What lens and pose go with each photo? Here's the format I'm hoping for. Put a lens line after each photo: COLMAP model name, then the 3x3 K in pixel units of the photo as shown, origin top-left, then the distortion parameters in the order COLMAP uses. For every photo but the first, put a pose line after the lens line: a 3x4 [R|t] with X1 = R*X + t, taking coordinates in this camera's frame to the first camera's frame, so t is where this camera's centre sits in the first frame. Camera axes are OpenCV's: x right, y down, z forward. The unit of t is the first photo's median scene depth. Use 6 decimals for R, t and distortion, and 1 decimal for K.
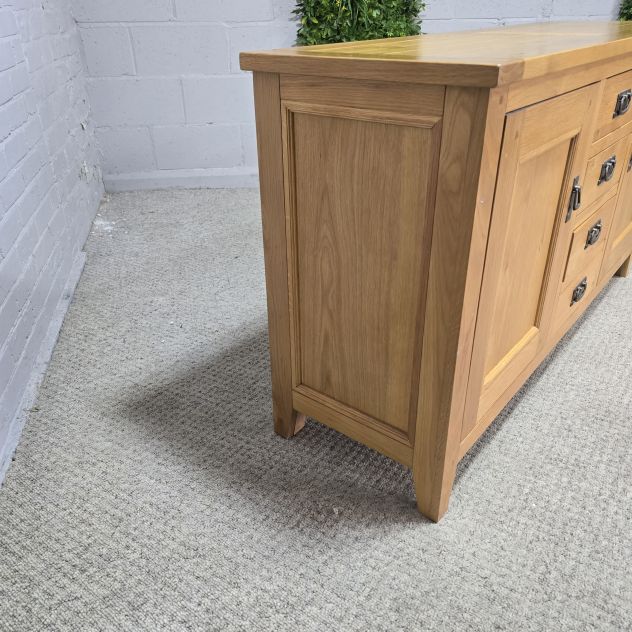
lens RADIAL K [[566.5, 0, 311.1], [0, 566.5, 318.3], [0, 0, 1]] dist [0.039255, -0.021874]
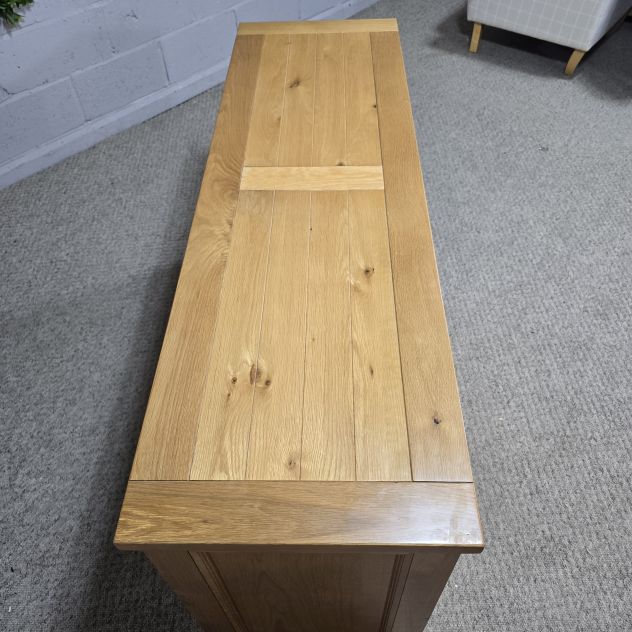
lens RADIAL K [[566.5, 0, 311.1], [0, 566.5, 318.3], [0, 0, 1]] dist [0.039255, -0.021874]
pose [[0.787347, -0.478299, 0.388992, -0.039325], [0.316989, 0.855239, 0.409981, -0.498579], [-0.528775, -0.199491, 0.824985, 0.168476]]
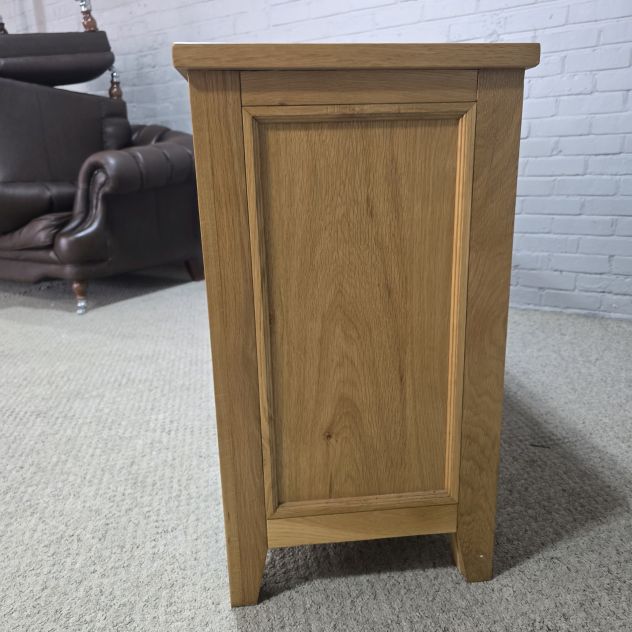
lens RADIAL K [[566.5, 0, 311.1], [0, 566.5, 318.3], [0, 0, 1]] dist [0.039255, -0.021874]
pose [[-0.702571, 0.225808, -0.674836, 0.902526], [-0.308627, 0.757800, 0.574881, -0.595985], [0.641204, 0.612168, -0.462718, 1.312722]]
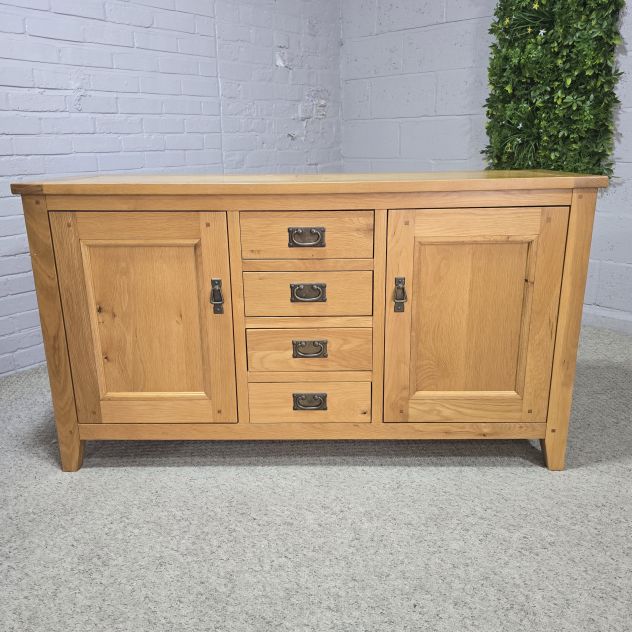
lens RADIAL K [[567.2, 0, 316.0], [0, 567.2, 316.0], [0, 0, 1]] dist [0.030096, -0.011237]
pose [[0.617017, 0.231139, -0.752240, 1.058933], [-0.373765, 0.927271, -0.021657, -0.151533], [0.692524, 0.294524, 0.658533, 0.216804]]
